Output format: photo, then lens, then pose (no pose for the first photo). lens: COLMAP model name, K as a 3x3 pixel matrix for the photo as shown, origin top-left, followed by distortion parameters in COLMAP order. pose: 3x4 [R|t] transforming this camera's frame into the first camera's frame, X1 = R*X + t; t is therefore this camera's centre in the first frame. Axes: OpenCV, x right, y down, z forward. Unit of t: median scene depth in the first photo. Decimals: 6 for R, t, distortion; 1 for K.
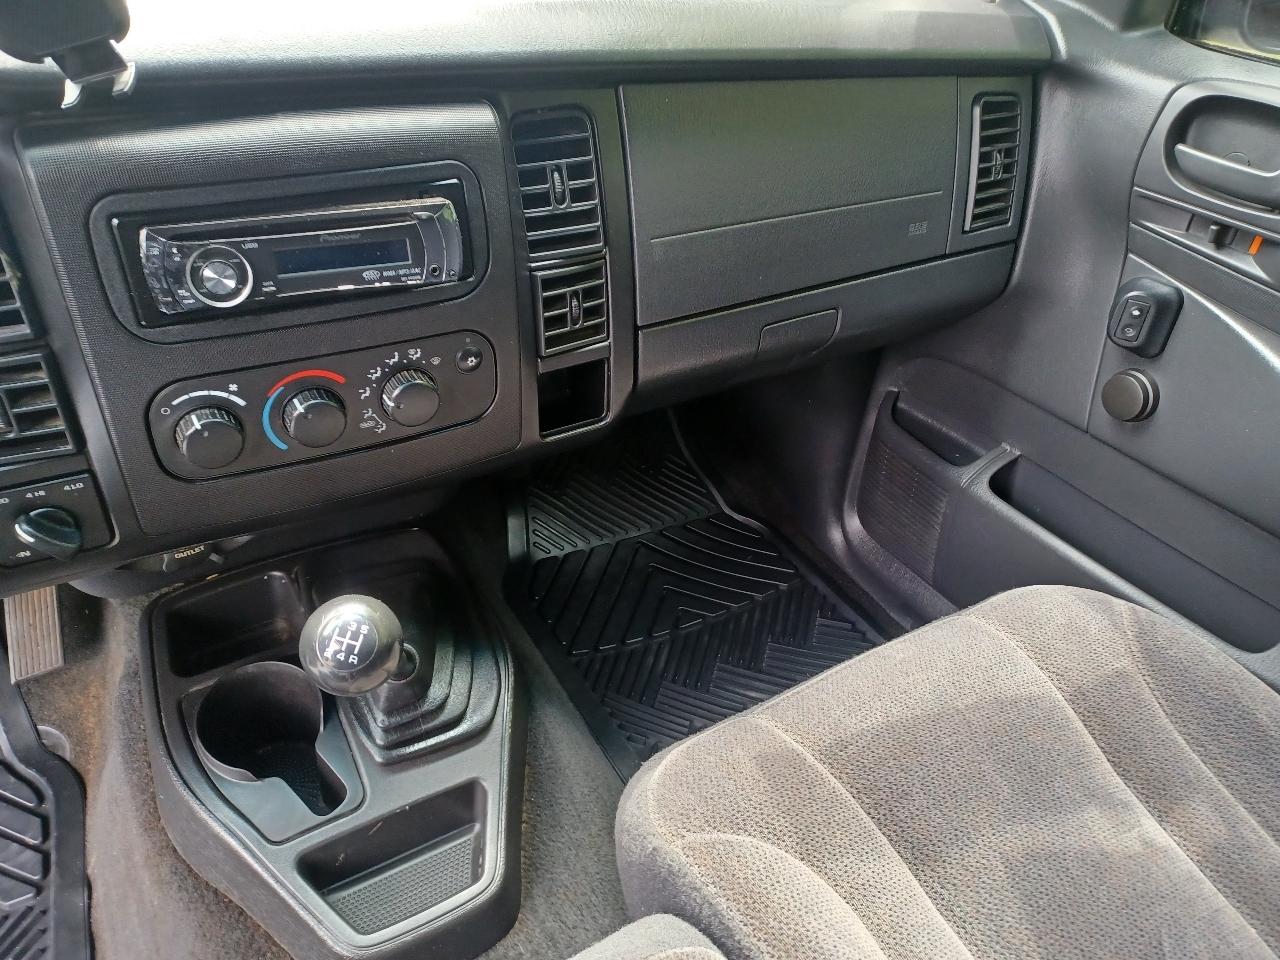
lens RADIAL K [[903.4, 0, 640.0], [0, 903.4, 480.0], [0, 0, 1]] dist [0.003133, -0.009601]
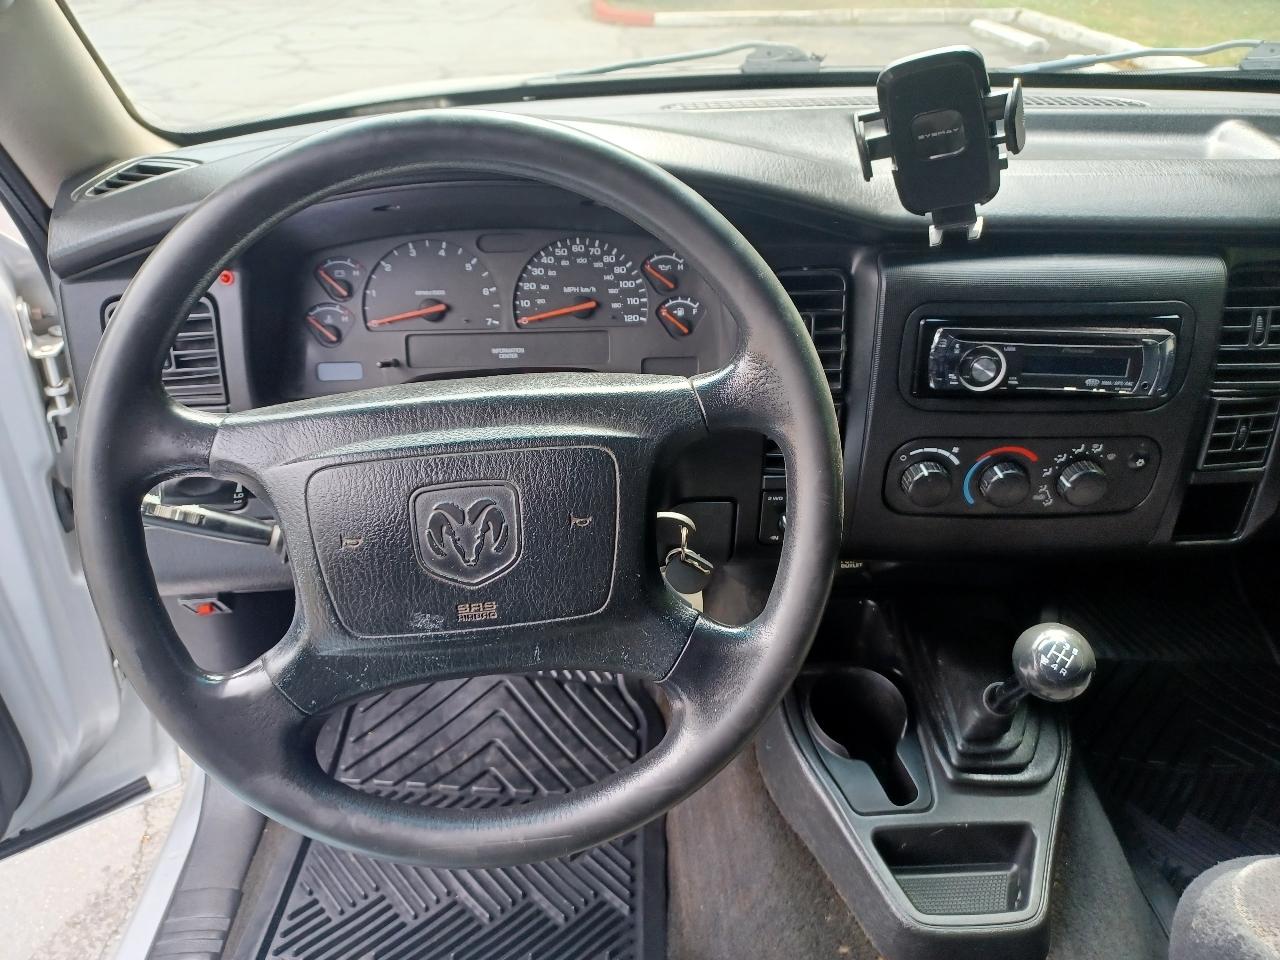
lens RADIAL K [[903.4, 0, 640.0], [0, 903.4, 480.0], [0, 0, 1]] dist [0.003133, -0.009601]
pose [[0.874119, 0.193348, -0.445570, -0.206745], [-0.233010, 0.971829, -0.035410, 0.075601], [0.426172, 0.134775, 0.894547, -0.293539]]
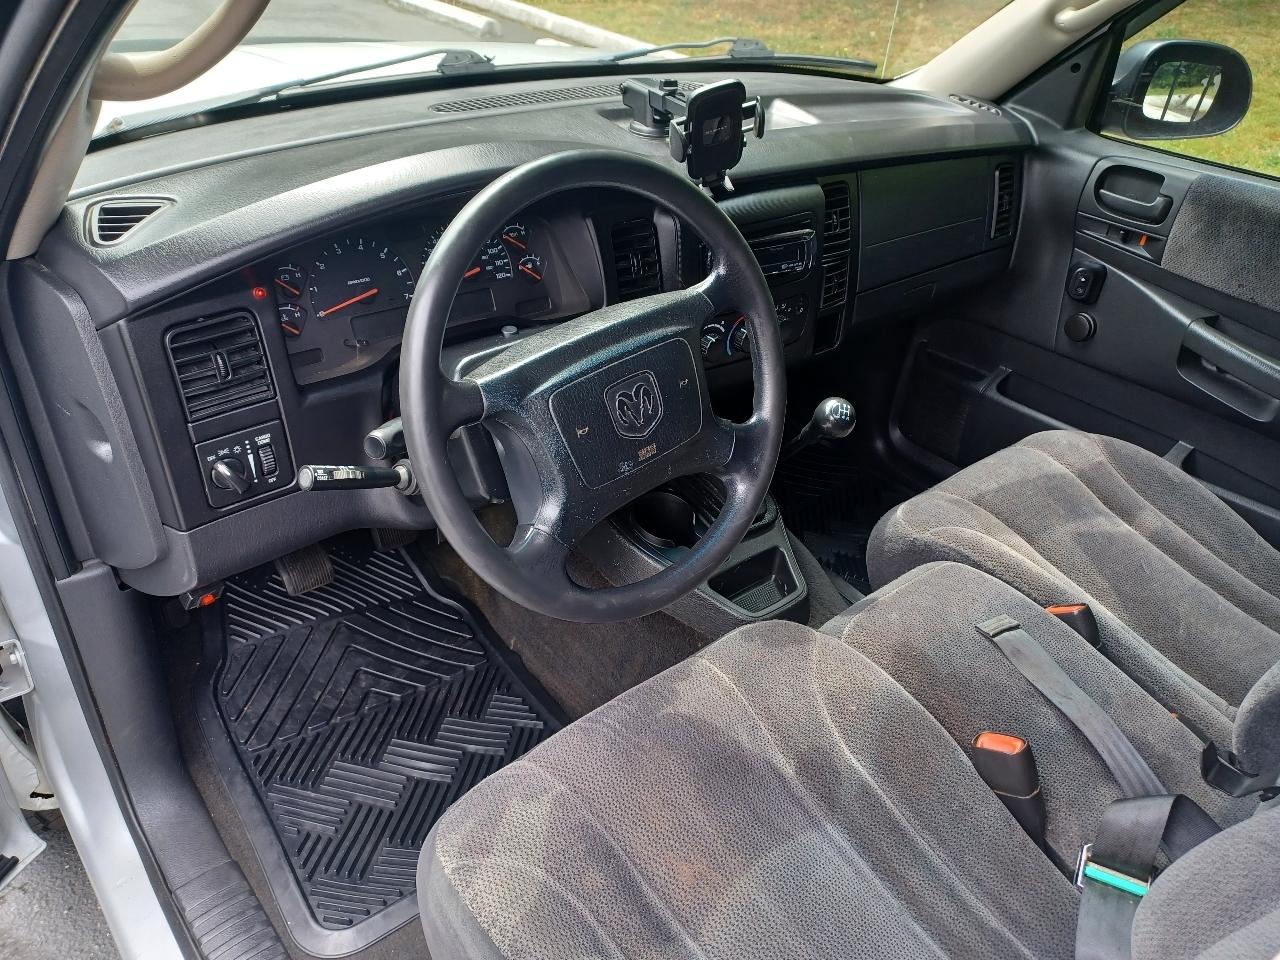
lens RADIAL K [[846.5, 0, 638.2], [0, 846.5, 481.5], [0, 0, 1]] dist [0.022565, -0.101621]
pose [[0.991675, -0.071556, 0.107050, -0.706290], [0.072685, 0.997333, -0.006678, 0.214035], [-0.106286, 0.014403, 0.994231, -0.755062]]
